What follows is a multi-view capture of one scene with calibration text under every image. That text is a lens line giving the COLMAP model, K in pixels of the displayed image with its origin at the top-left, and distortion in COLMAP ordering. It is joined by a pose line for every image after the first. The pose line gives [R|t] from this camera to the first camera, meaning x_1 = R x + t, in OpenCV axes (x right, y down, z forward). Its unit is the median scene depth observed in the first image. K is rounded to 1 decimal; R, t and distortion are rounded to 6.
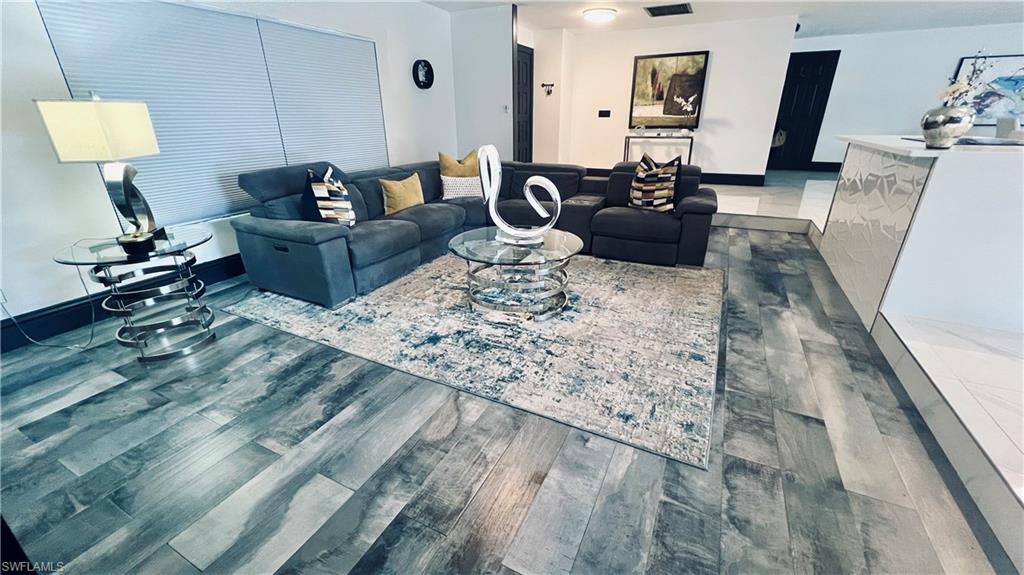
lens RADIAL K [[409.6, 0, 508.9], [0, 409.6, 285.3], [0, 0, 1]] dist [-0.000290, 0.000005]
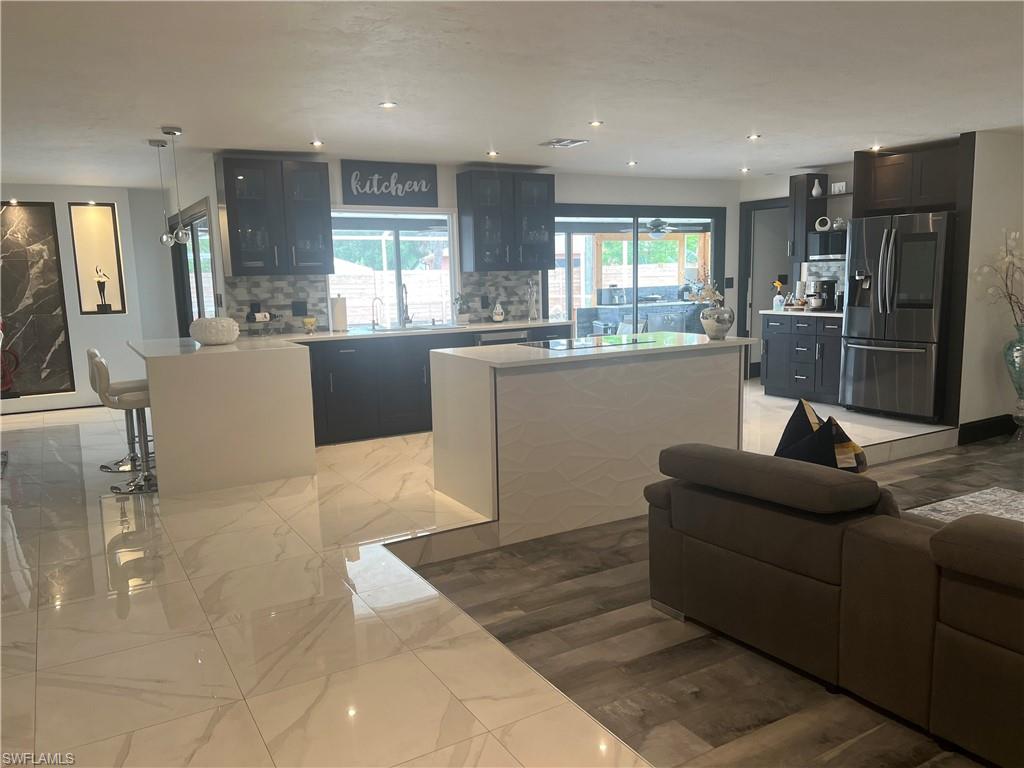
lens RADIAL K [[767.7, 0, 510.2], [0, 767.7, 390.0], [0, 0, 1]] dist [0.057085, -0.070009]
pose [[-0.835294, -0.052407, 0.547300, 0.099138], [0.239965, 0.860878, 0.448671, -0.455773], [-0.494672, 0.506105, -0.706511, 0.992626]]
